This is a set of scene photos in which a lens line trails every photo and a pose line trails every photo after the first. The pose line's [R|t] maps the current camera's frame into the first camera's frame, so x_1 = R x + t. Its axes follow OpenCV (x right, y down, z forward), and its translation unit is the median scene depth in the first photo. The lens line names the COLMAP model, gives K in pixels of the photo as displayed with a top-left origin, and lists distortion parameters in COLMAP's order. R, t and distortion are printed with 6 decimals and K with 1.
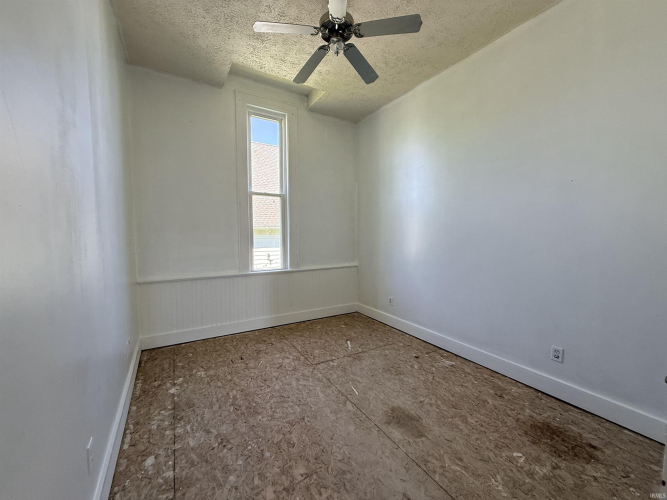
lens RADIAL K [[266.2, 0, 332.9], [0, 266.2, 249.8], [0, 0, 1]] dist [0.000404, -0.000030]
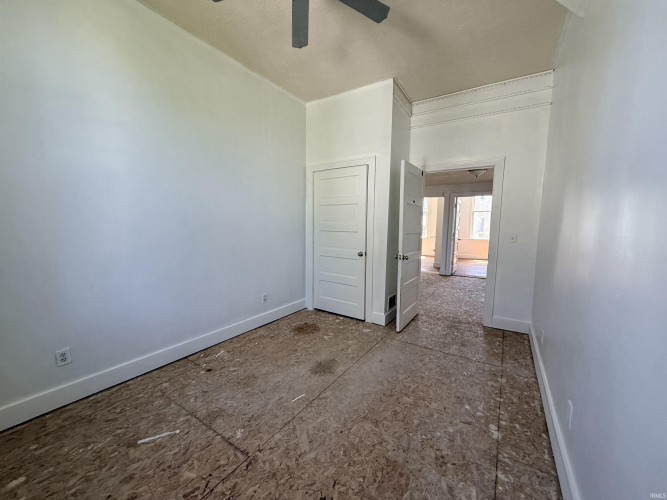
lens RADIAL K [[266.2, 0, 332.9], [0, 266.2, 249.8], [0, 0, 1]] dist [0.000404, -0.000030]
pose [[-0.433968, -0.098455, 0.895533, -0.671547], [0.042654, 0.990651, 0.129582, -0.083541], [-0.899918, 0.094432, -0.425711, 1.117997]]
